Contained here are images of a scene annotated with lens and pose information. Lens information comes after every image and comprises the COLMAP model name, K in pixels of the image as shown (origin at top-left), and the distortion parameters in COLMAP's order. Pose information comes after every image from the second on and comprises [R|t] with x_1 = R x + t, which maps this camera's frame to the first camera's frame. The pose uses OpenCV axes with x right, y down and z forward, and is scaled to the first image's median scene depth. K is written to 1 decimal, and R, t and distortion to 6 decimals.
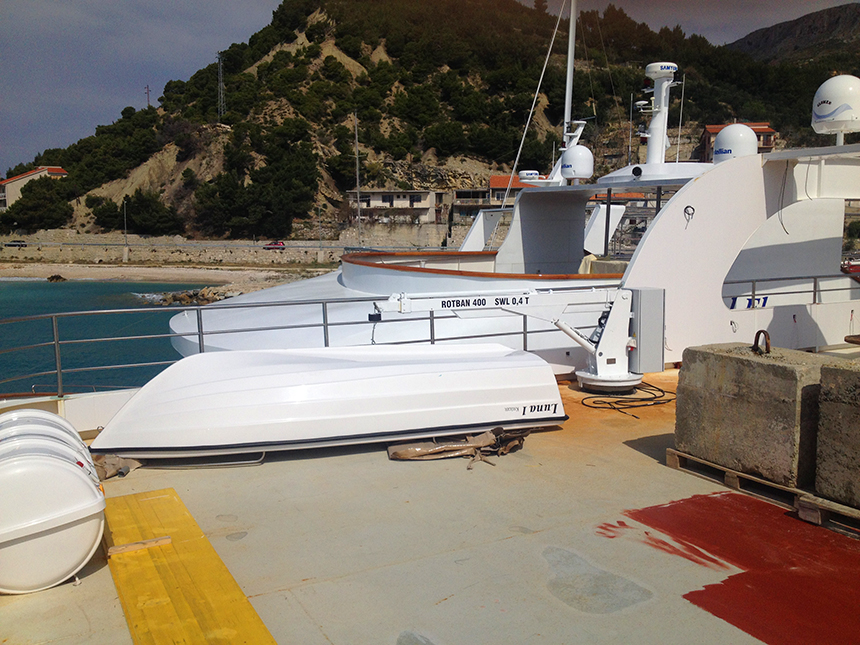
lens RADIAL K [[871.1, 0, 430.0], [0, 871.1, 322.5], [0, 0, 1]] dist [0.130755, -0.415201]
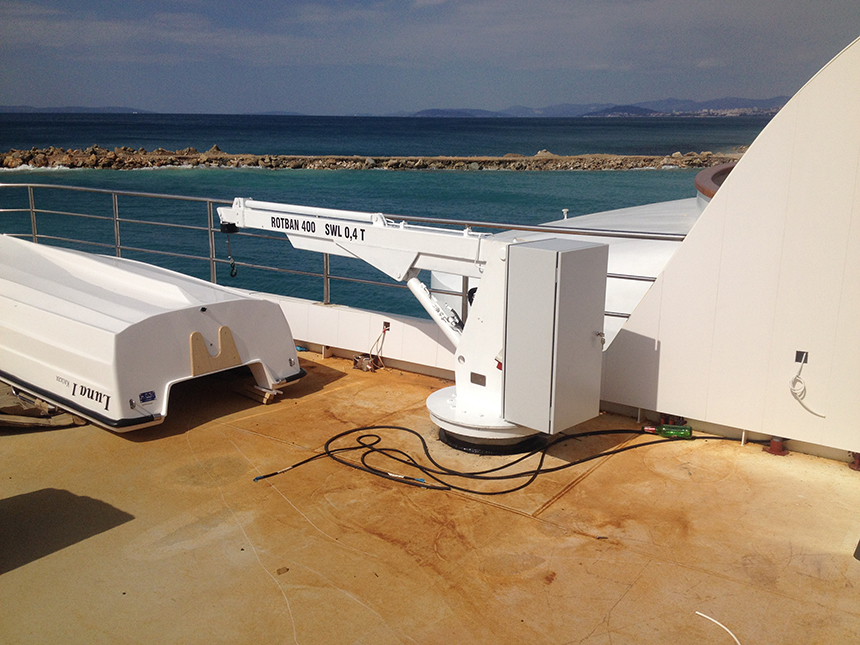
lens RADIAL K [[865.7, 0, 431.5], [0, 865.7, 345.9], [0, 0, 1]] dist [0.122582, -0.378856]
pose [[0.436483, 0.236084, -0.868186, 0.102339], [-0.104668, 0.971732, 0.211619, -0.012619], [0.893604, -0.001496, 0.448854, 0.123716]]
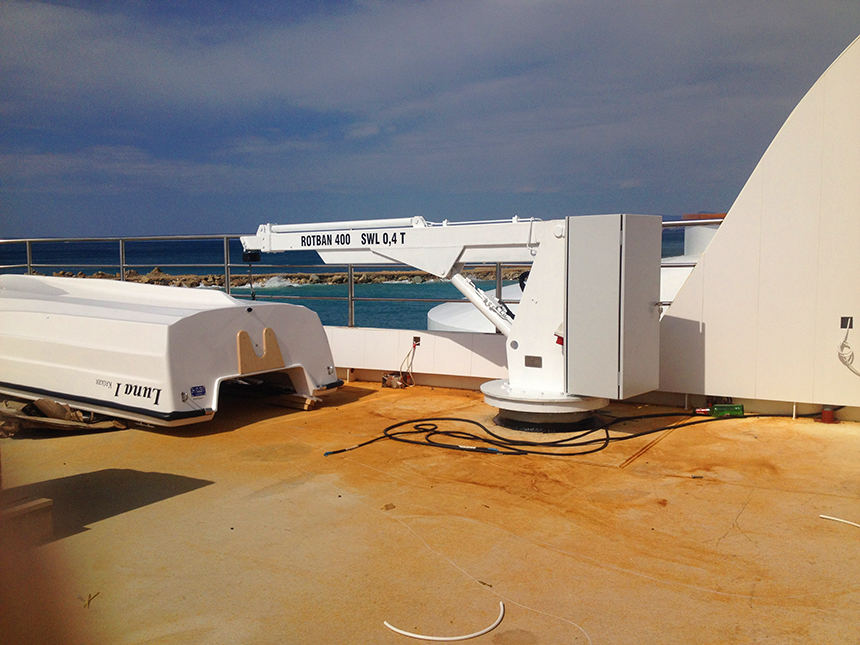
lens RADIAL K [[871.1, 0, 430.0], [0, 871.1, 322.5], [0, 0, 1]] dist [0.130755, -0.415201]
pose [[0.503194, 0.074422, -0.860963, 0.100121], [-0.083775, 0.995793, 0.037115, 0.001322], [0.860103, 0.053451, 0.507312, 0.113683]]
